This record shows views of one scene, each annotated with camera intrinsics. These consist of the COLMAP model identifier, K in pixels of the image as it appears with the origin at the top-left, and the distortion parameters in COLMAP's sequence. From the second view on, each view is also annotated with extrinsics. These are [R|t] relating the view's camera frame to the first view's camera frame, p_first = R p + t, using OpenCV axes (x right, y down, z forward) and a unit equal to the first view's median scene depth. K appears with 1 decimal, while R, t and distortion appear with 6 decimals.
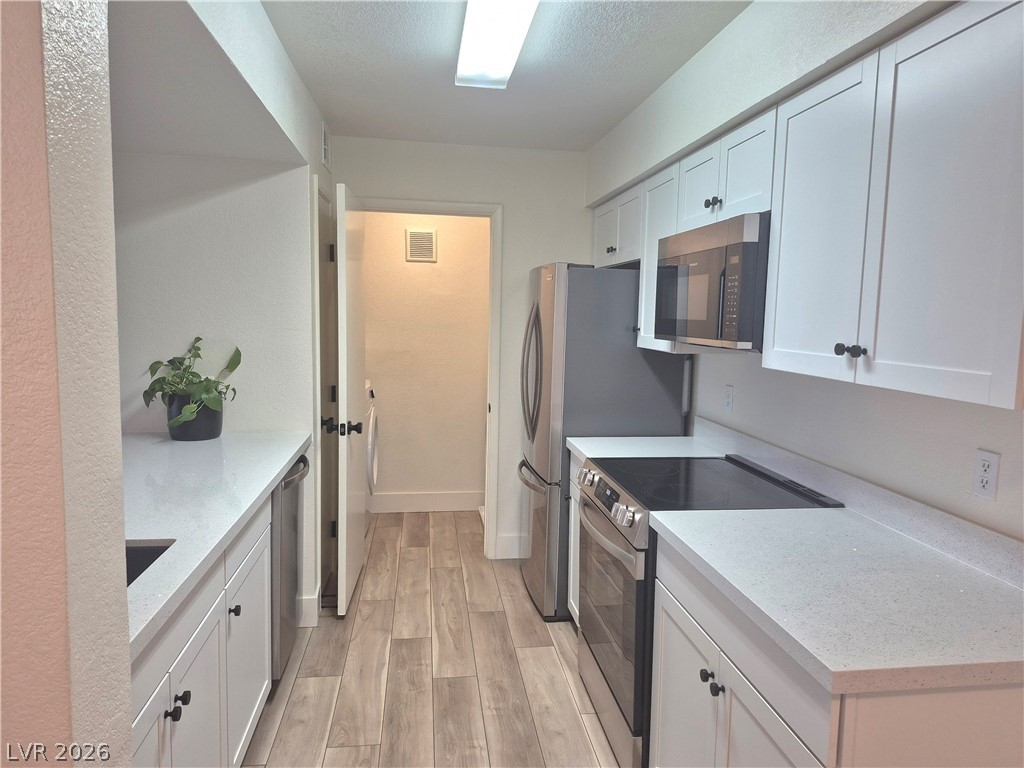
lens RADIAL K [[691.6, 0, 518.1], [0, 691.6, 384.8], [0, 0, 1]] dist [0.115579, -0.166149]
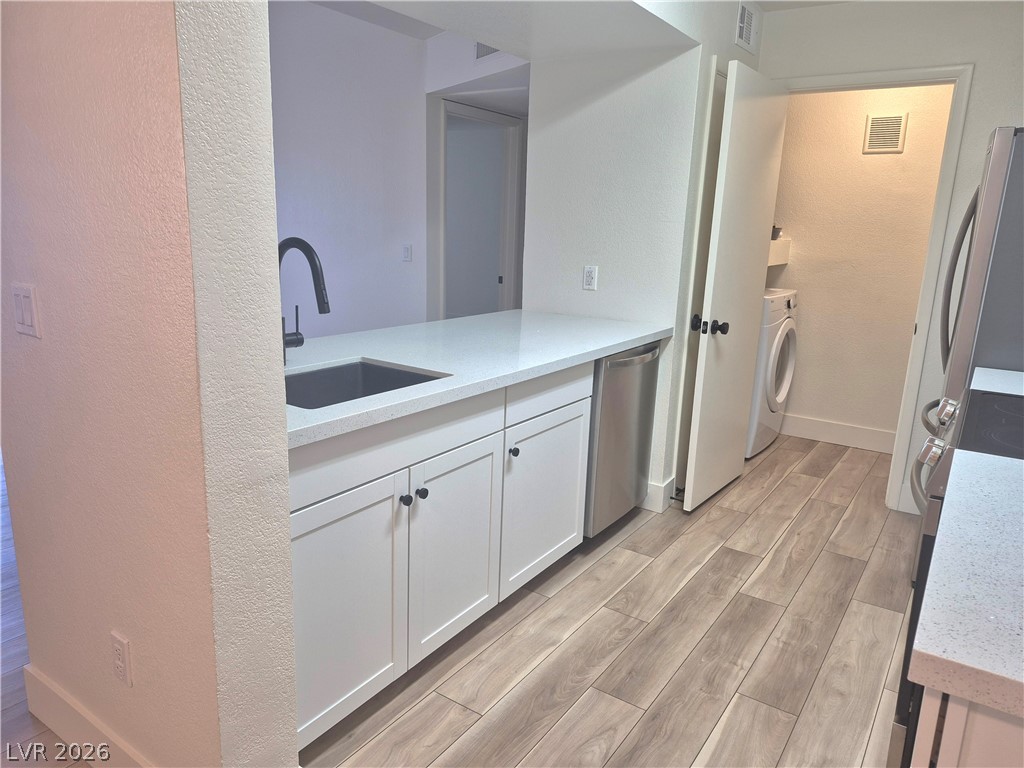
lens RADIAL K [[697.9, 0, 515.5], [0, 697.9, 376.4], [0, 0, 1]] dist [0.088155, -0.100600]
pose [[0.746938, 0.145265, -0.648831, 0.208325], [-0.085068, 0.988701, 0.123427, 0.034812], [0.659430, -0.036998, 0.750855, 0.087878]]
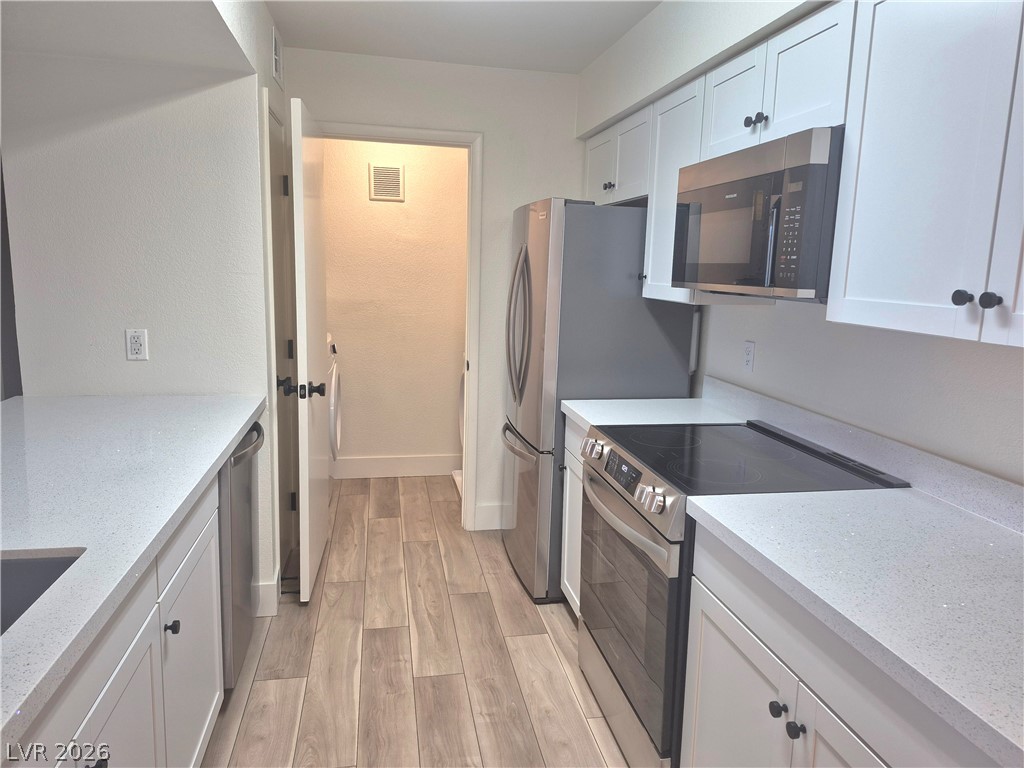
lens RADIAL K [[697.9, 0, 515.5], [0, 697.9, 376.4], [0, 0, 1]] dist [0.088155, -0.100600]
pose [[0.998539, -0.000958, 0.054029, -0.038084], [-0.002056, 0.998445, 0.055711, -0.003521], [-0.053998, -0.055741, 0.996984, 0.126060]]
